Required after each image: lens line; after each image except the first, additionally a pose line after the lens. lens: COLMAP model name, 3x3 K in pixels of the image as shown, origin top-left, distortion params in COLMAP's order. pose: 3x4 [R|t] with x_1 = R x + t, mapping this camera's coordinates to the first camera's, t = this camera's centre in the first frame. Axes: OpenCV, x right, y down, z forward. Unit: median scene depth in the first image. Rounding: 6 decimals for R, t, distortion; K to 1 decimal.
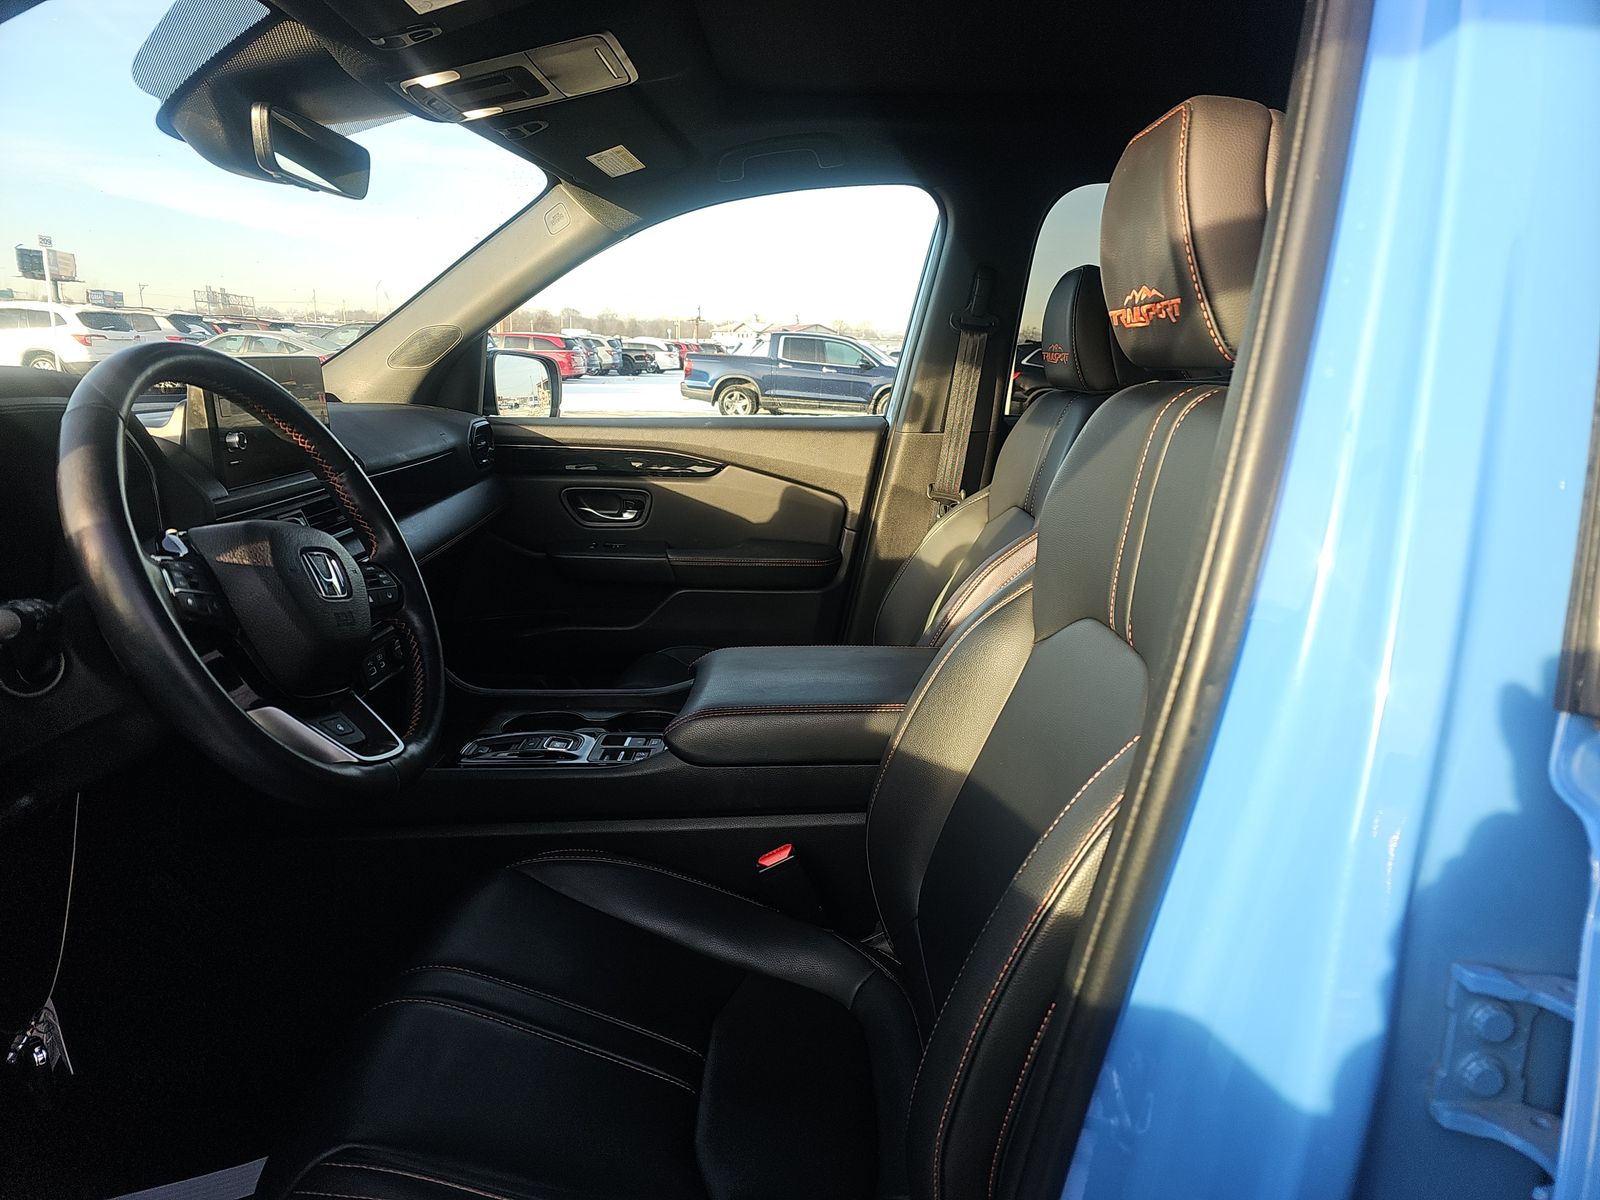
lens RADIAL K [[1061.9, 0, 801.1], [0, 1061.9, 599.3], [0, 0, 1]] dist [0.034614, -0.021022]
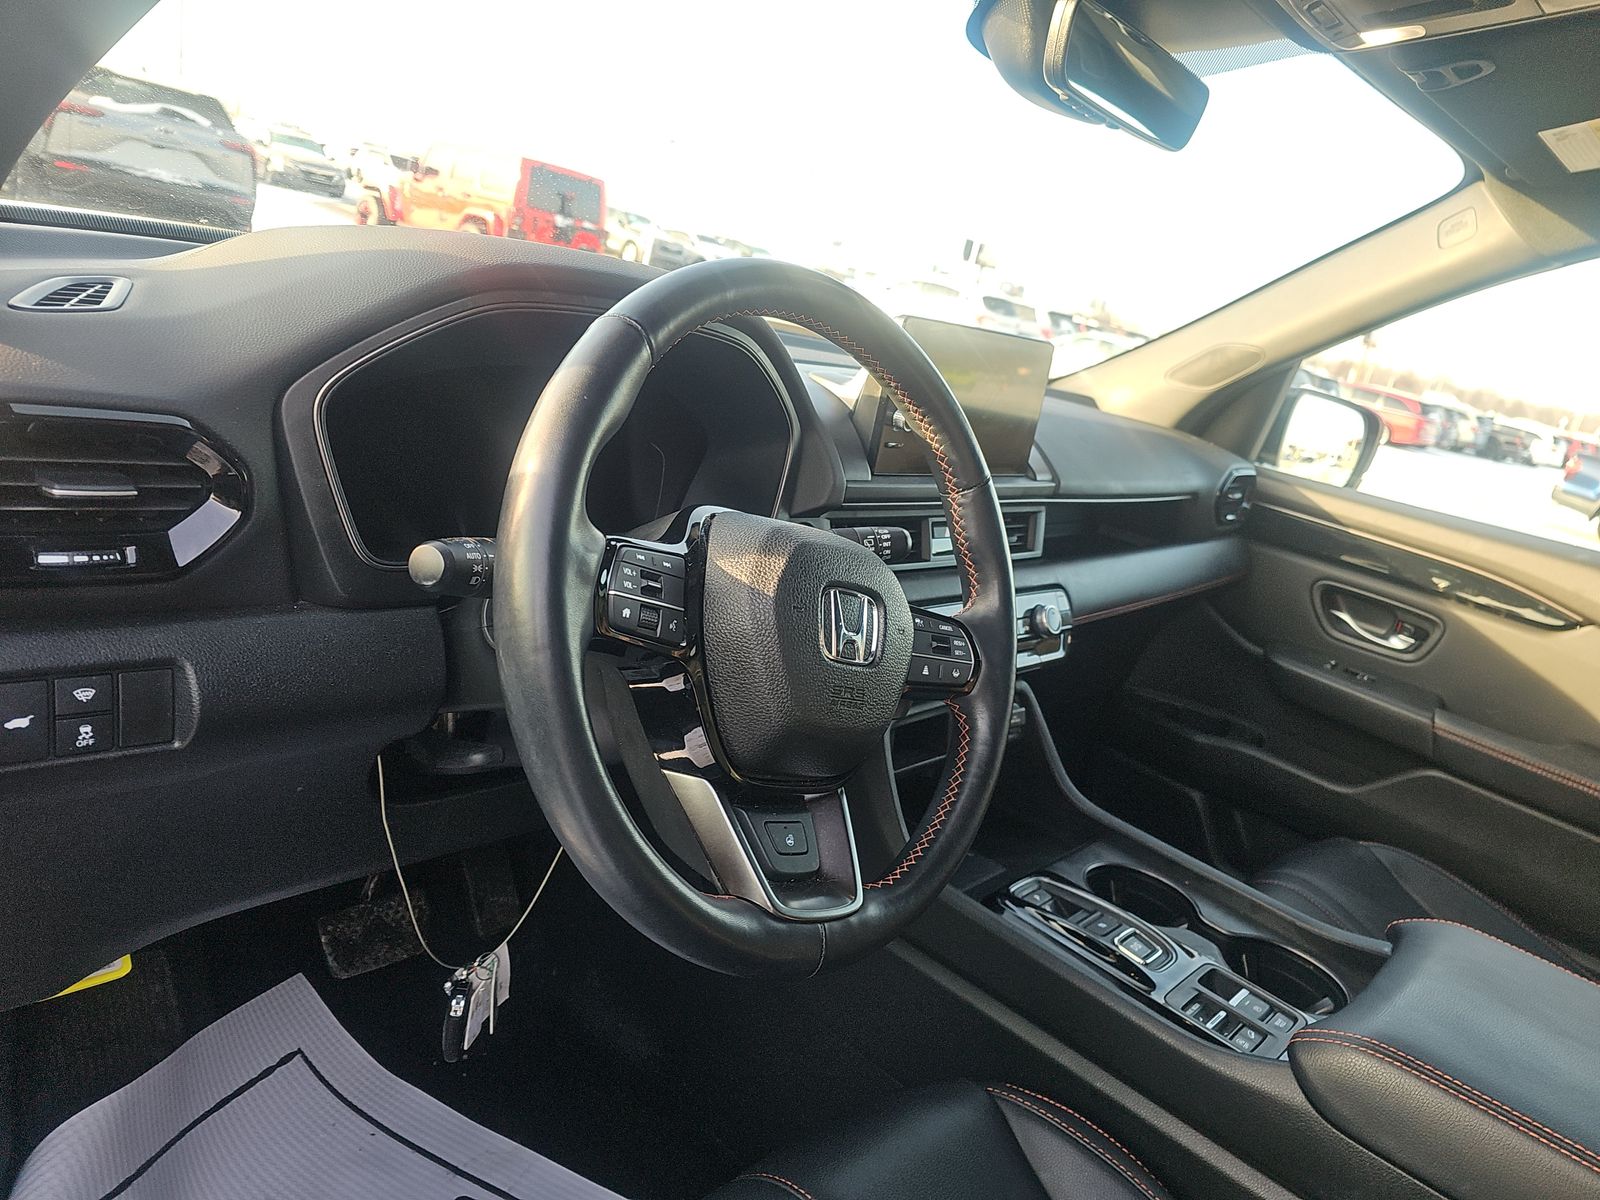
lens RADIAL K [[1061.9, 0, 808.8], [0, 1061.9, 607.3], [0, 0, 1]] dist [0.034614, -0.021022]
pose [[0.728107, 0.328578, -0.601579, -0.025612], [-0.338886, 0.935417, 0.100755, -0.040384], [0.595832, 0.130507, 0.792434, 0.190715]]
